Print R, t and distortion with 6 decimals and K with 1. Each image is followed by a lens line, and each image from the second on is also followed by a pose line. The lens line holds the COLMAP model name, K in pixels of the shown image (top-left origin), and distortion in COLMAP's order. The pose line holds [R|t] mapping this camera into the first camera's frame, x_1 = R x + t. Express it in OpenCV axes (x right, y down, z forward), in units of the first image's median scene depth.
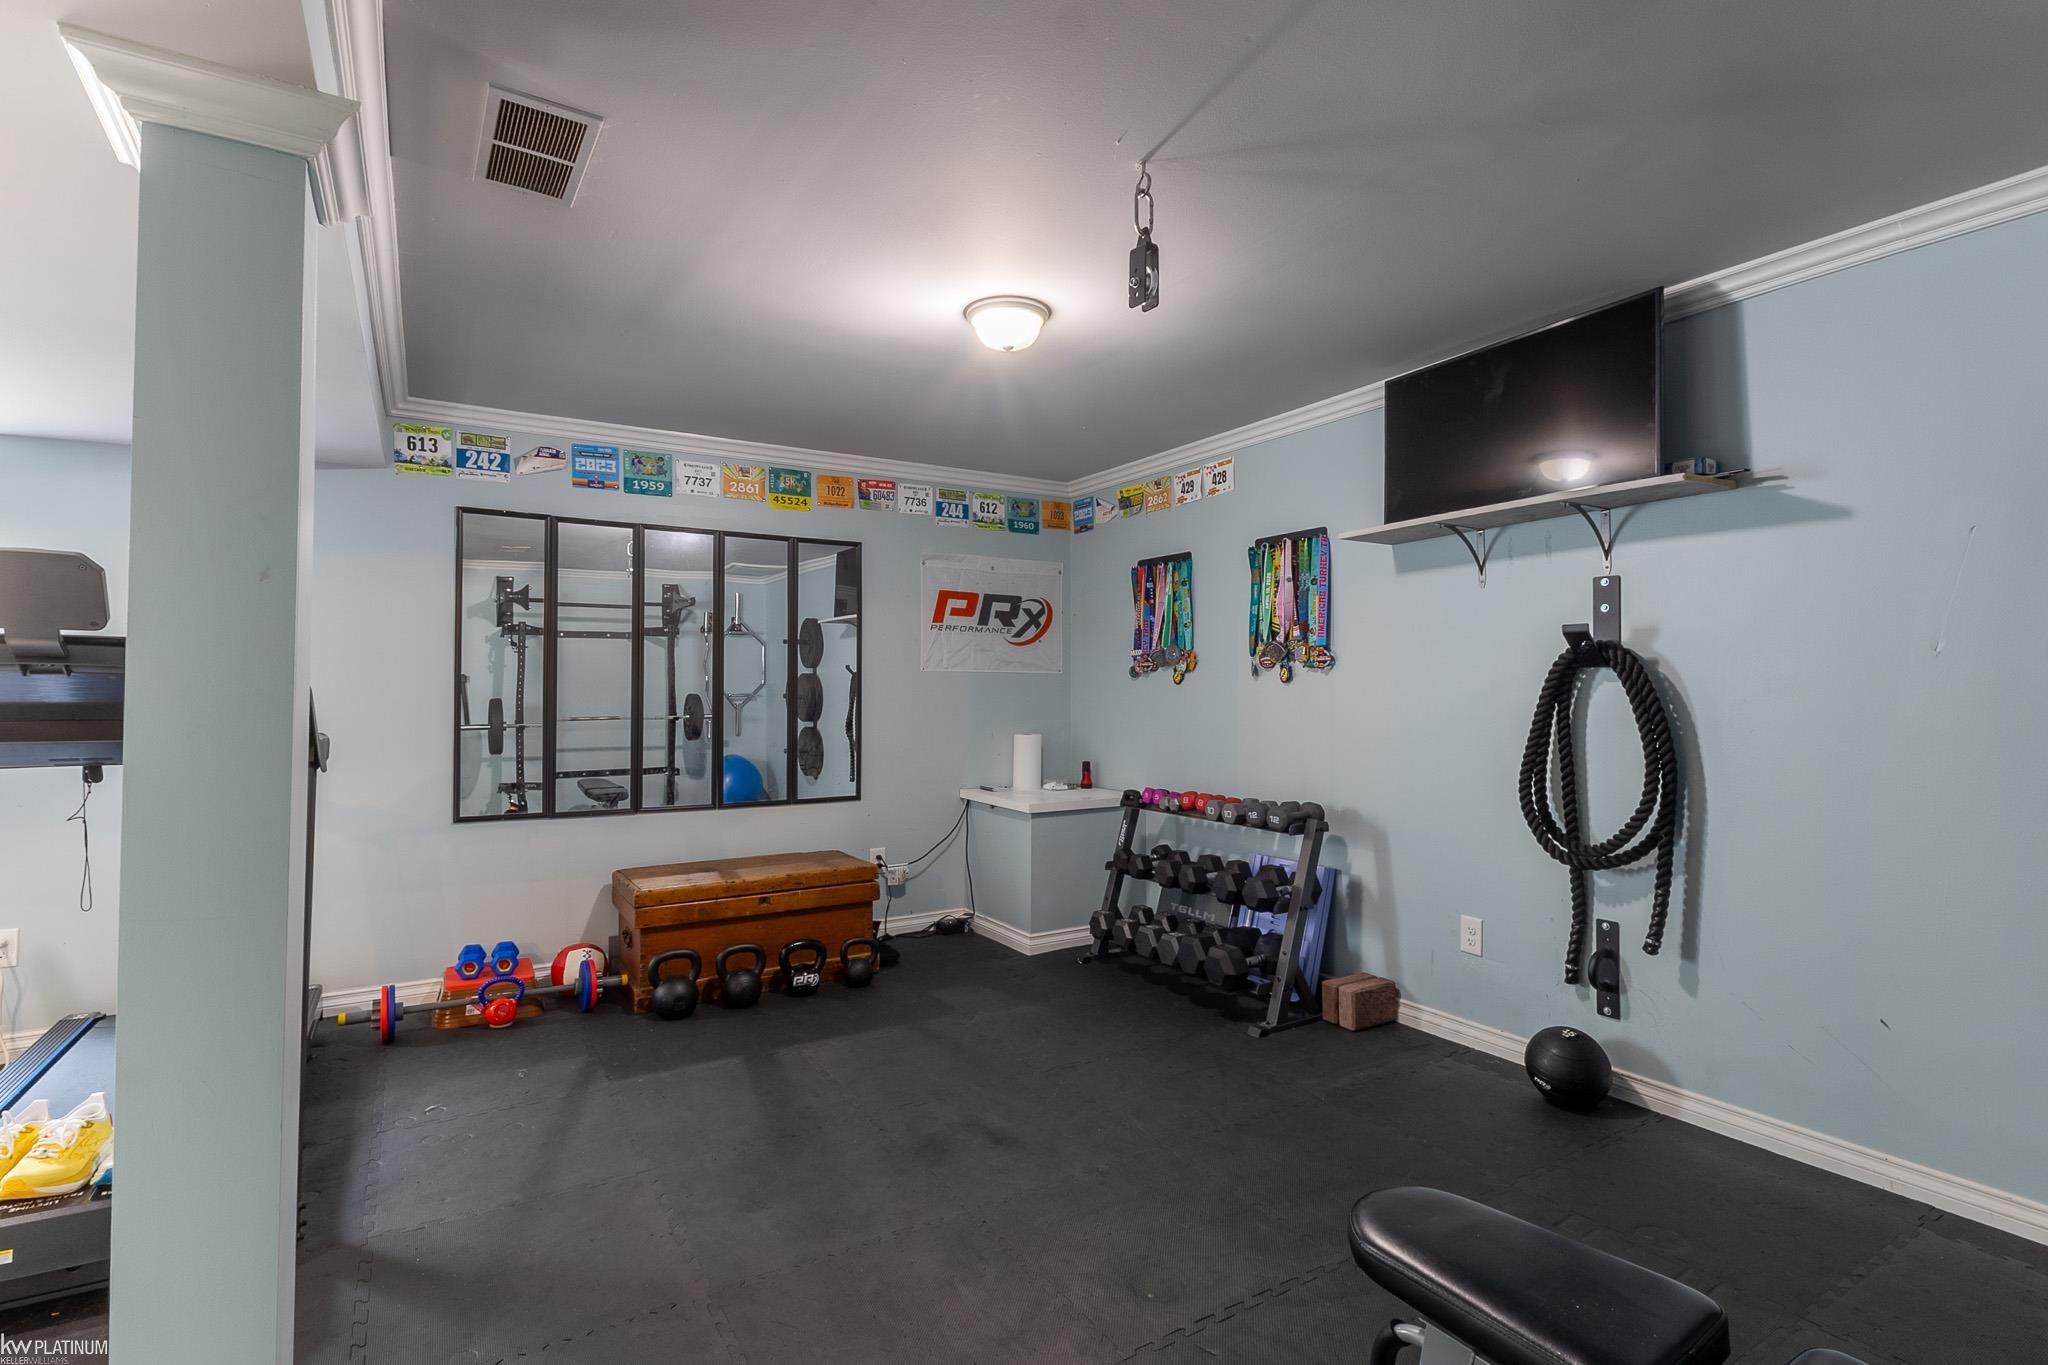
lens RADIAL K [[990.2, 0, 975.4], [0, 990.2, 692.5], [0, 0, 1]] dist [0.002179, -0.000205]
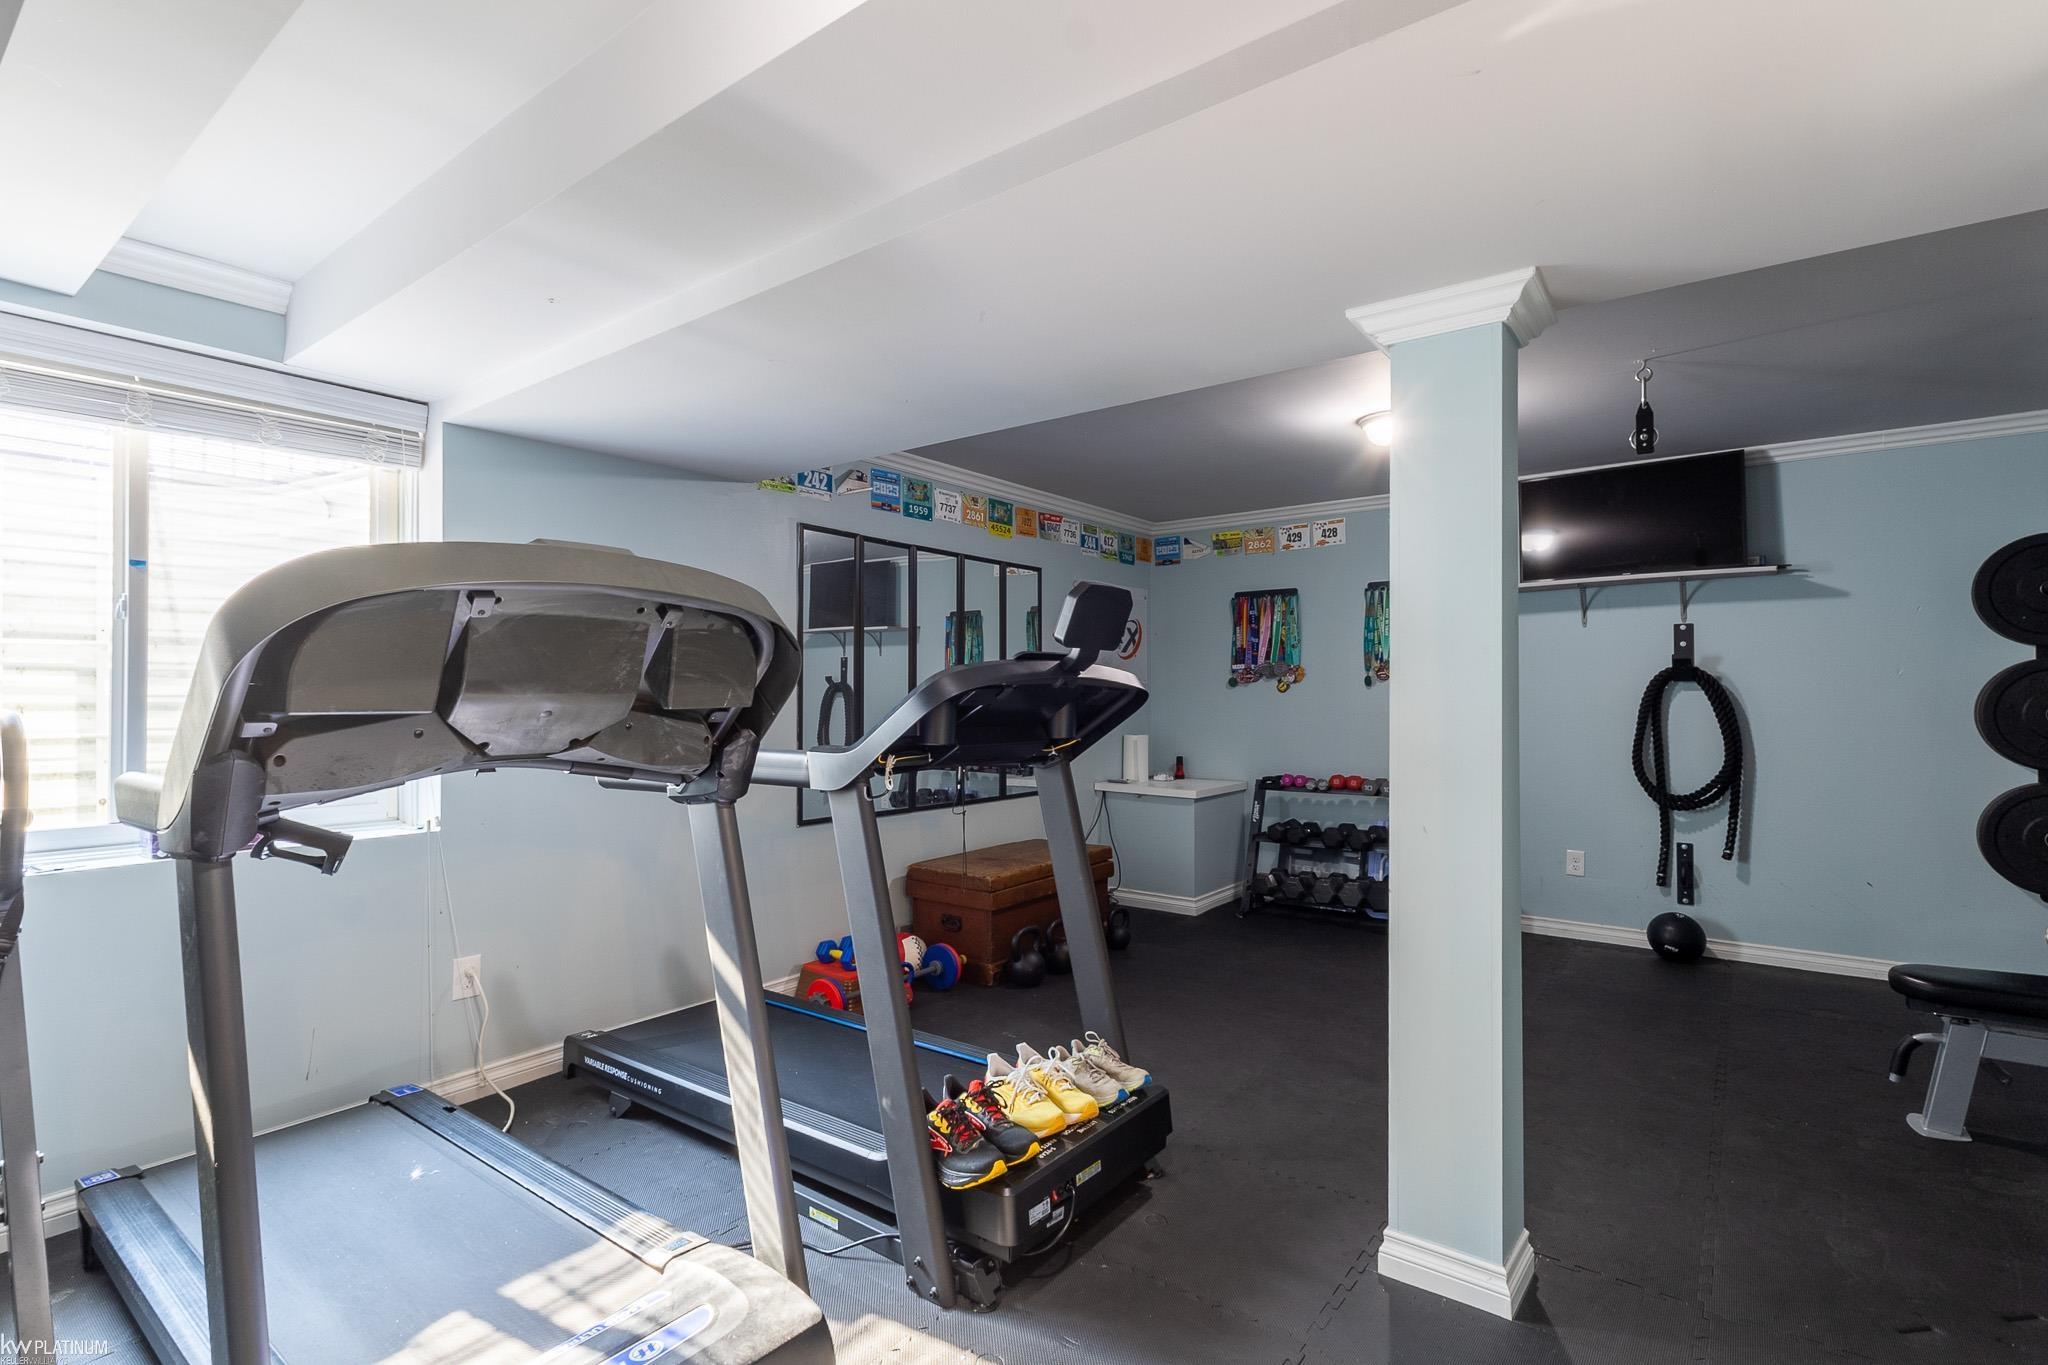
lens RADIAL K [[990.2, 0, 975.4], [0, 990.2, 692.5], [0, 0, 1]] dist [0.002179, -0.000205]
pose [[0.930000, -0.001040, 0.367559, -0.667005], [0.003684, 0.999972, -0.006491, -0.001350], [-0.367542, 0.007390, 0.929978, -0.032687]]
